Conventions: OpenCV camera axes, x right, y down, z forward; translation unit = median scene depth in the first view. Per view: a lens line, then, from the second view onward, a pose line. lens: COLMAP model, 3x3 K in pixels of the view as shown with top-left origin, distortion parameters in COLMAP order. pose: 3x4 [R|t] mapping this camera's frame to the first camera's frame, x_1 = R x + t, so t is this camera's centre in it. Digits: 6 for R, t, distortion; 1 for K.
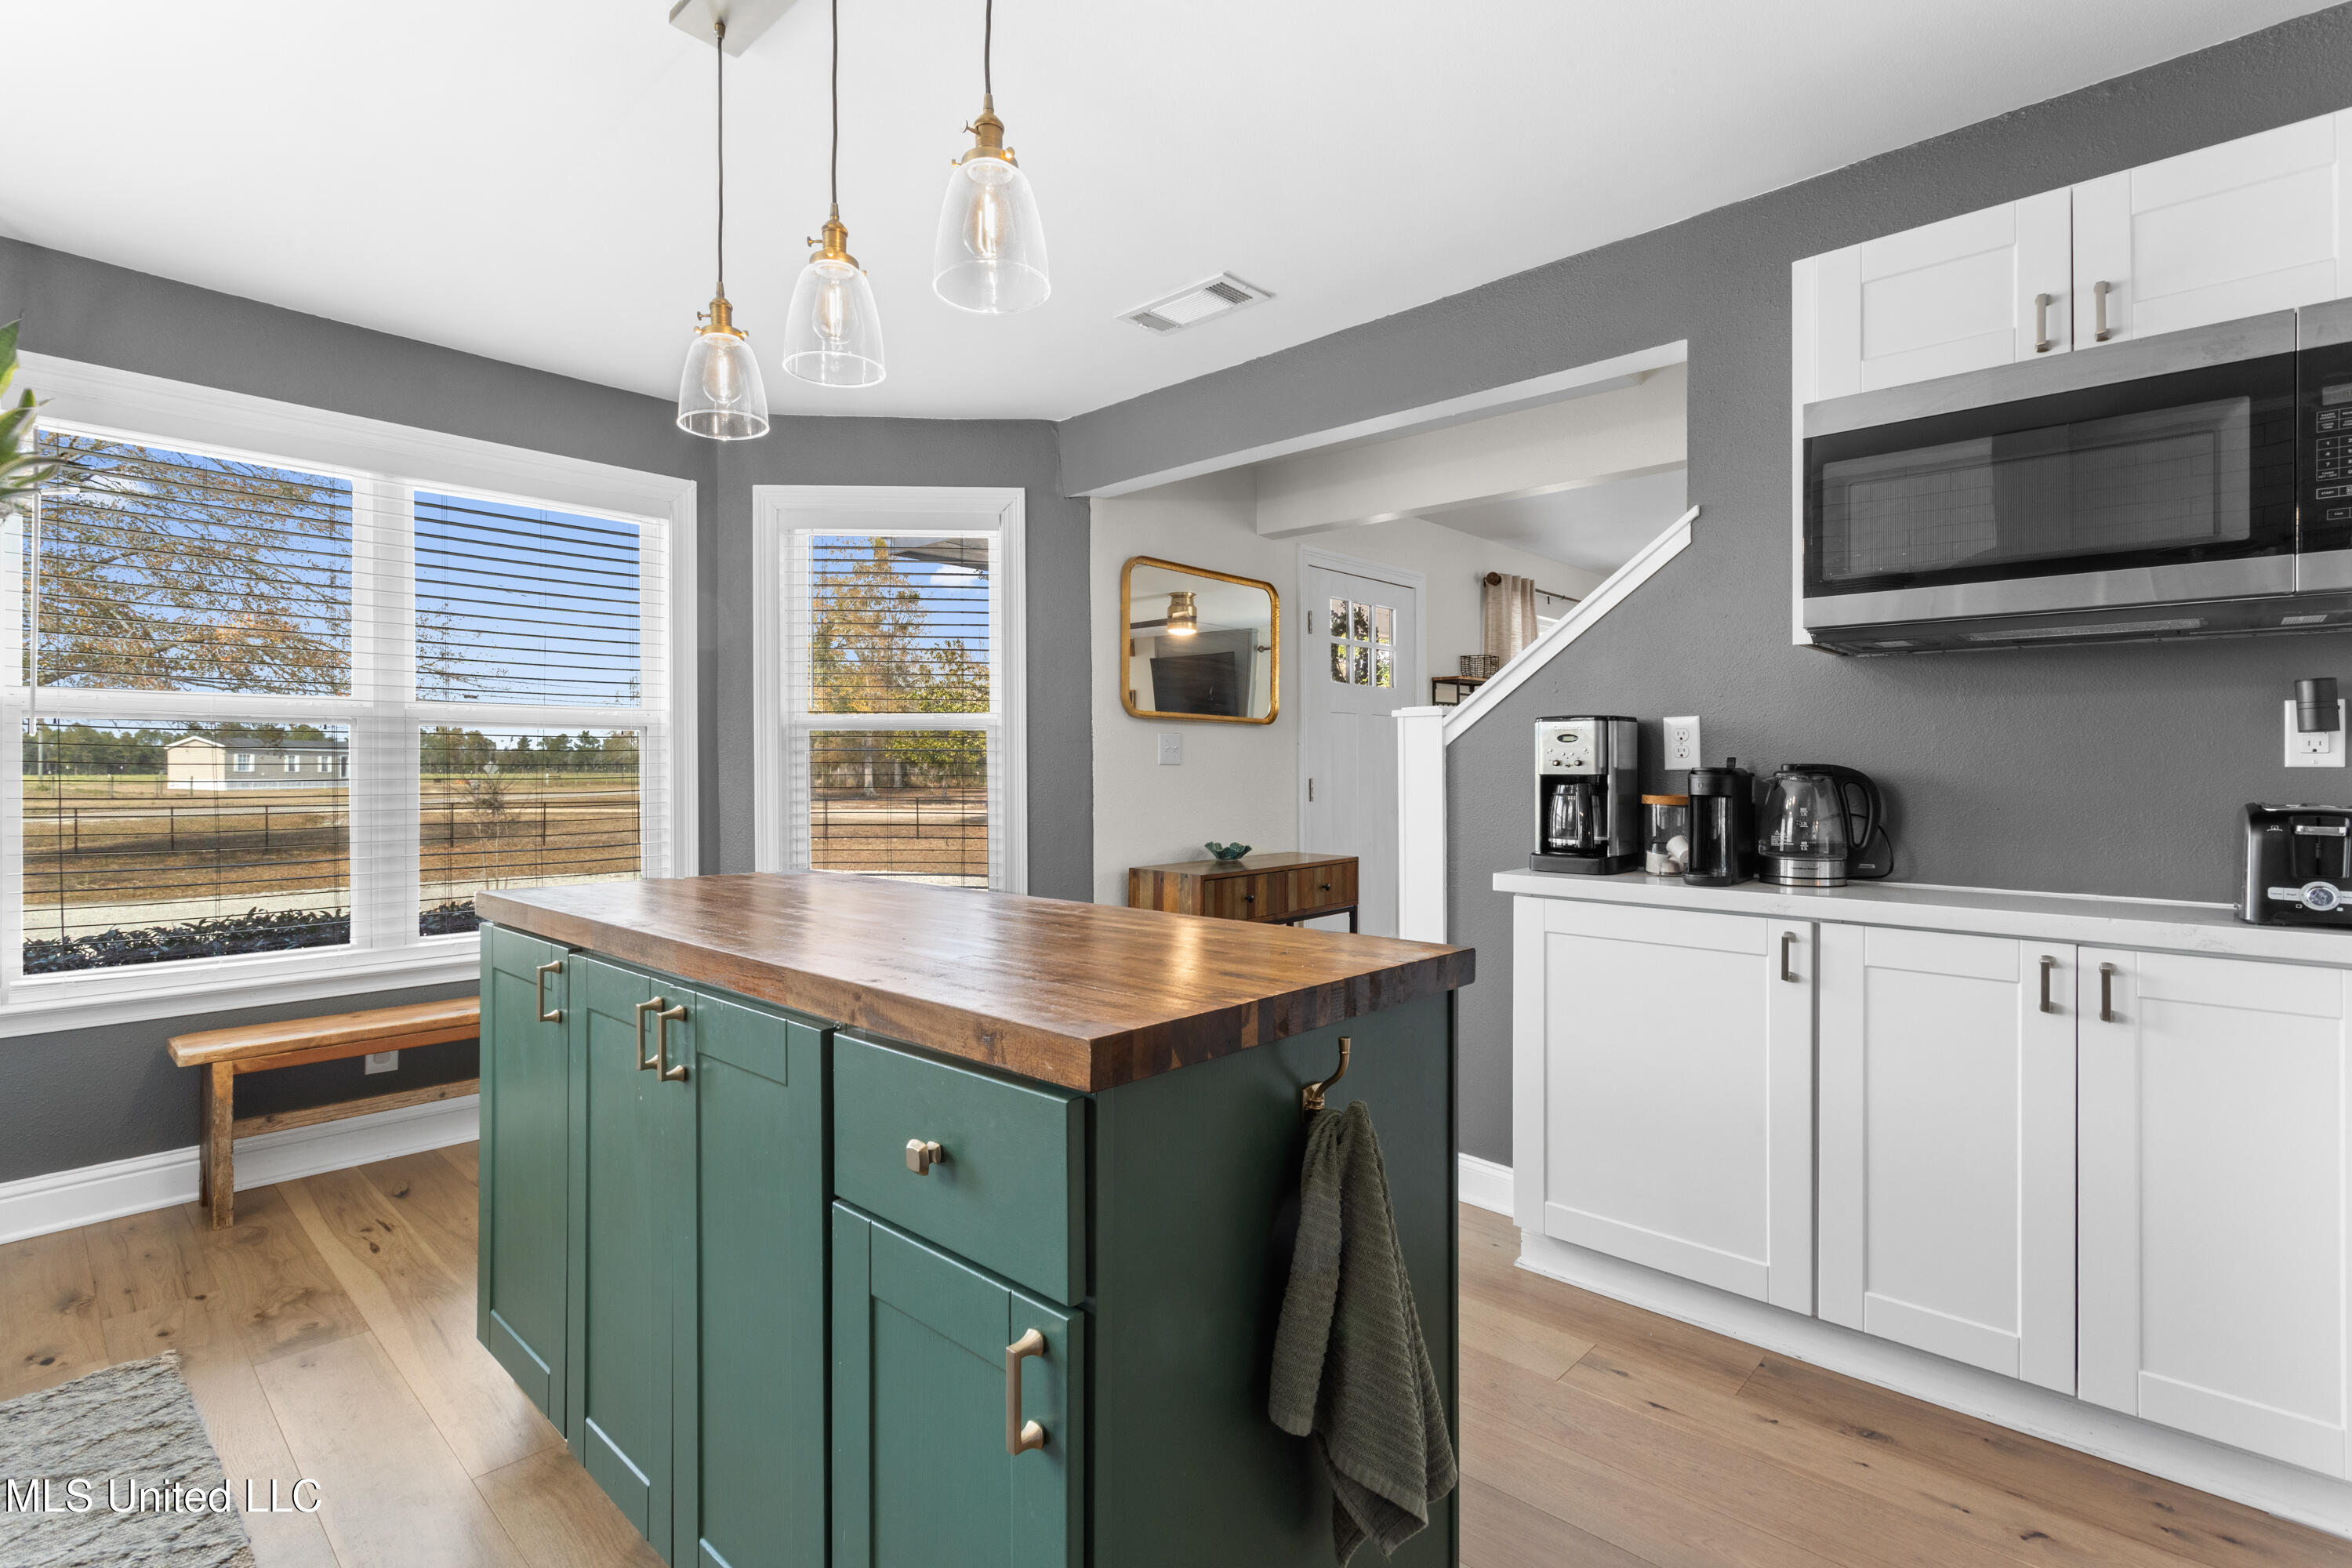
lens RADIAL K [[1107.1, 0, 1170.0], [0, 1107.1, 776.7], [0, 0, 1]] dist [0.016661, -0.000450]
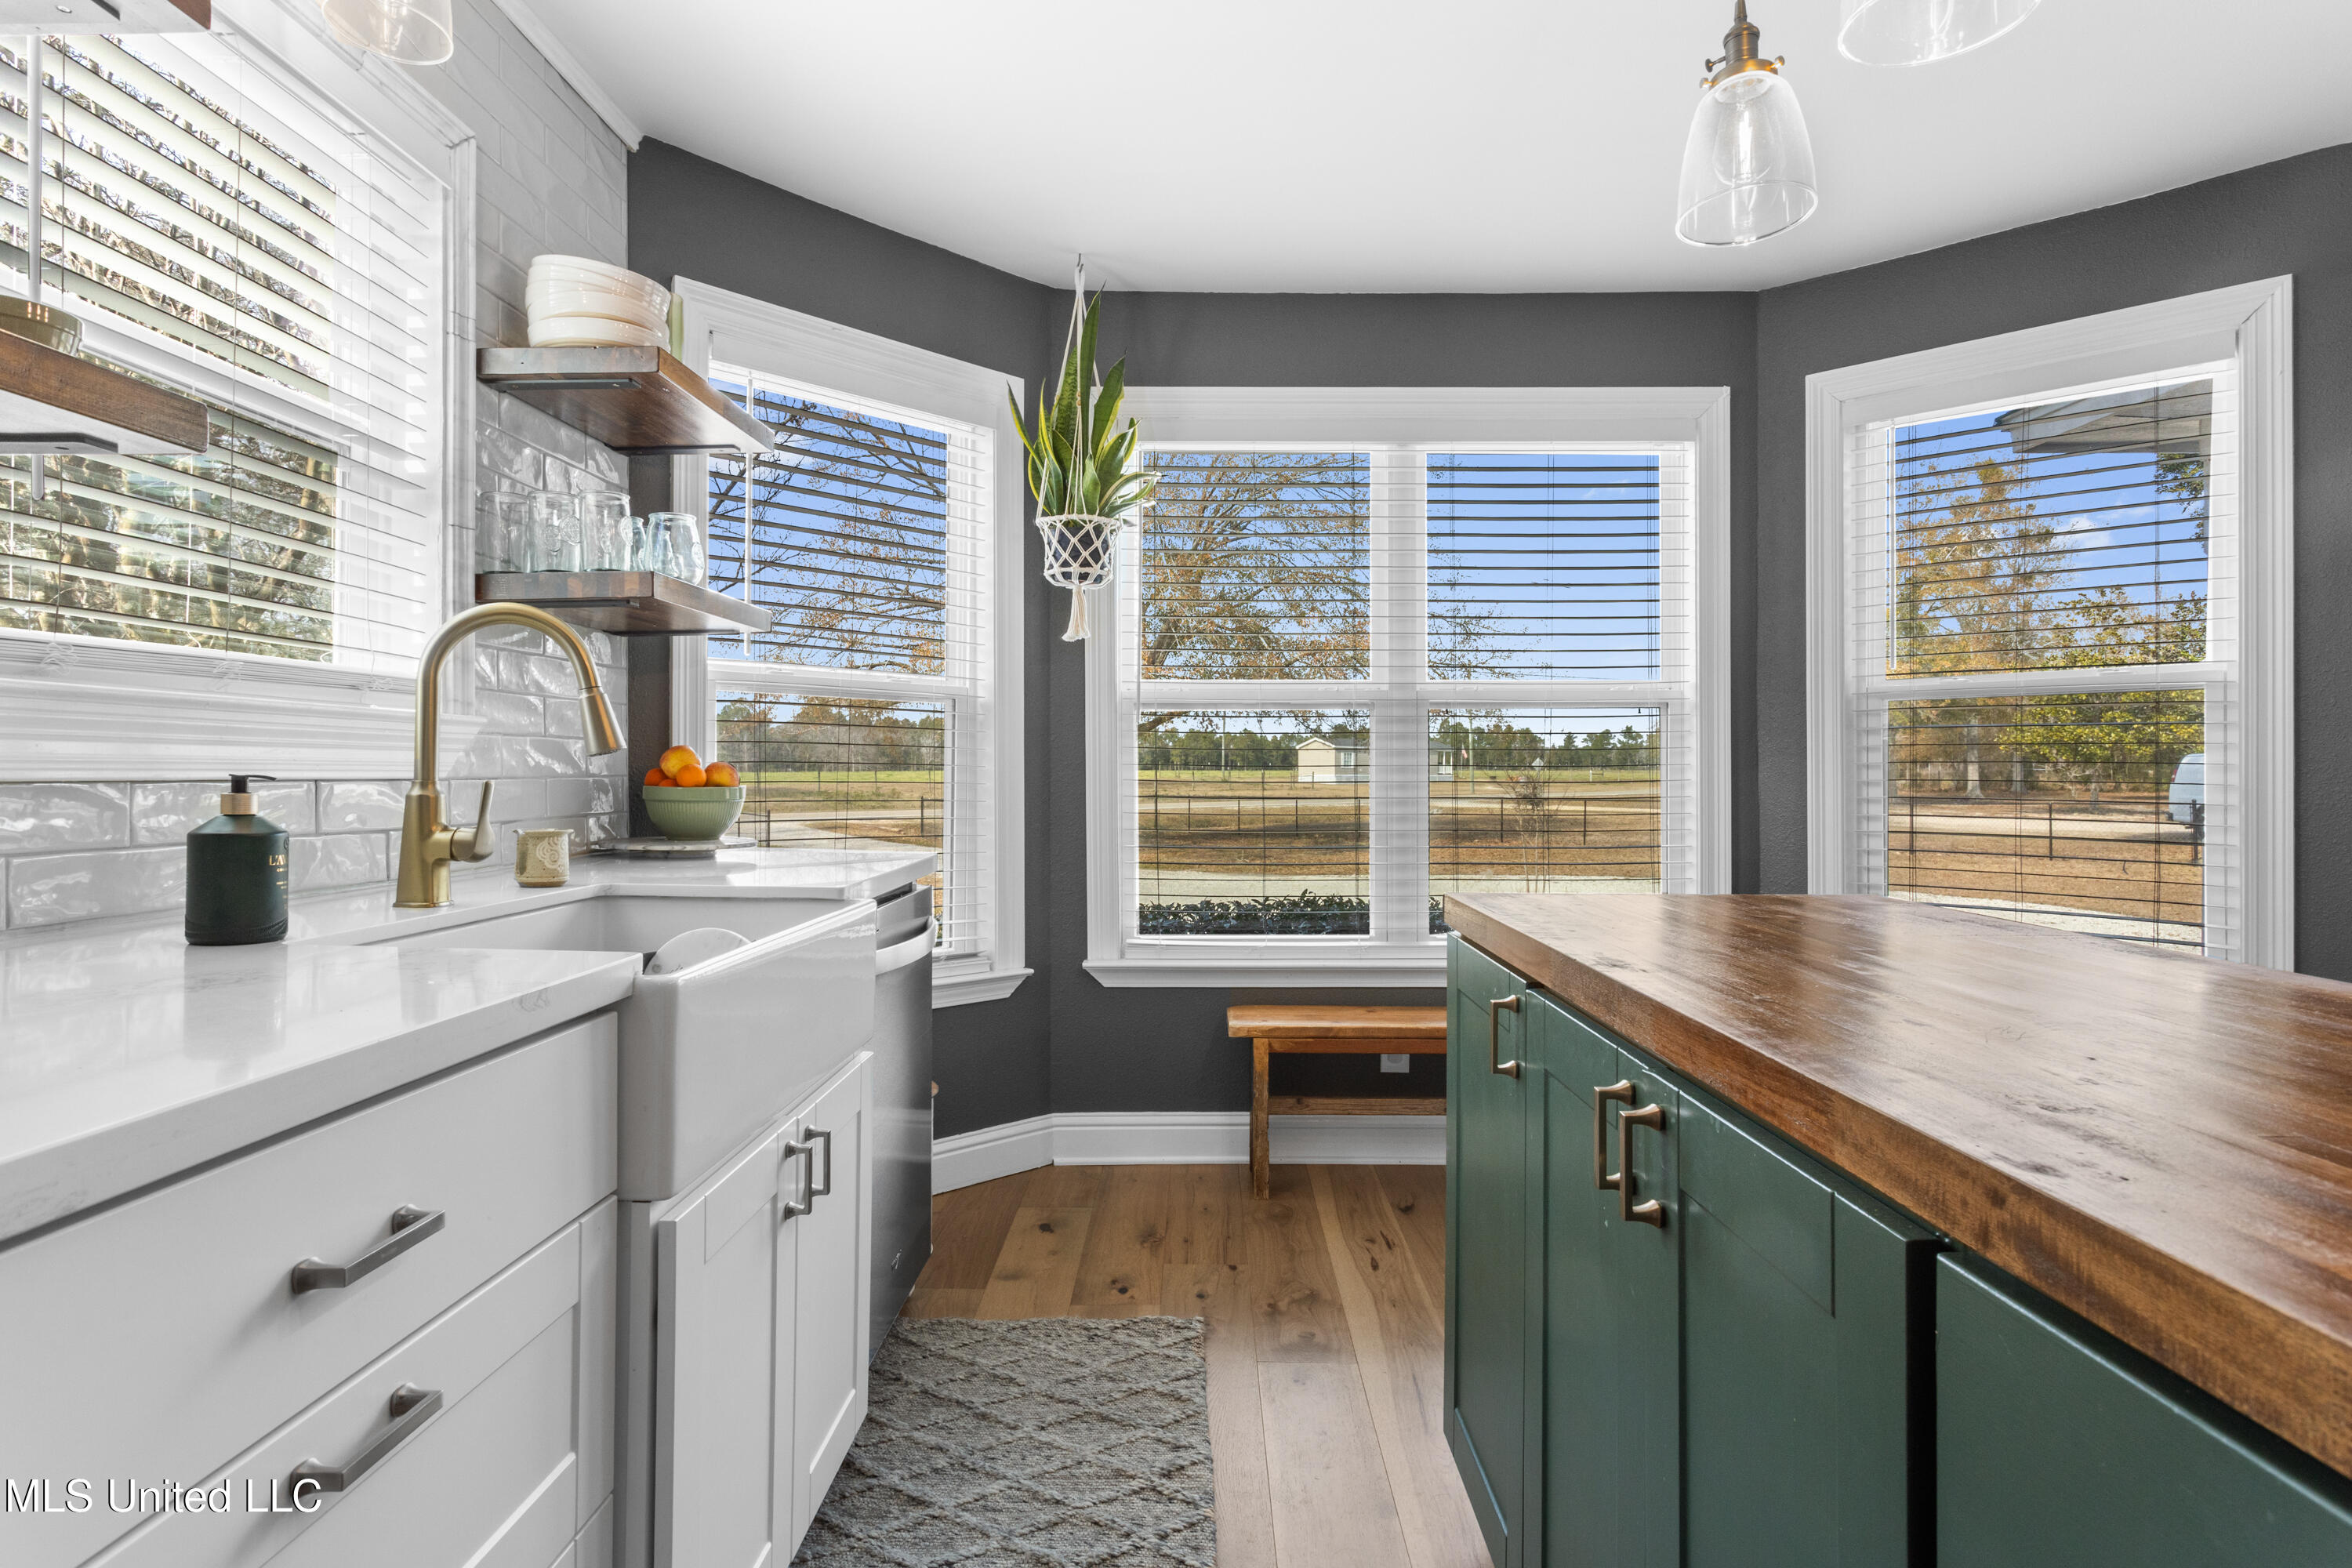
lens RADIAL K [[1219.3, 0, 1162.8], [0, 1219.3, 773.7], [0, 0, 1]] dist [-0.013053, 0.008906]
pose [[0.657634, 0.002750, -0.753332, -0.052574], [-0.004519, 0.999990, -0.000295, 0.010476], [0.753324, 0.003598, 0.657640, 0.165080]]
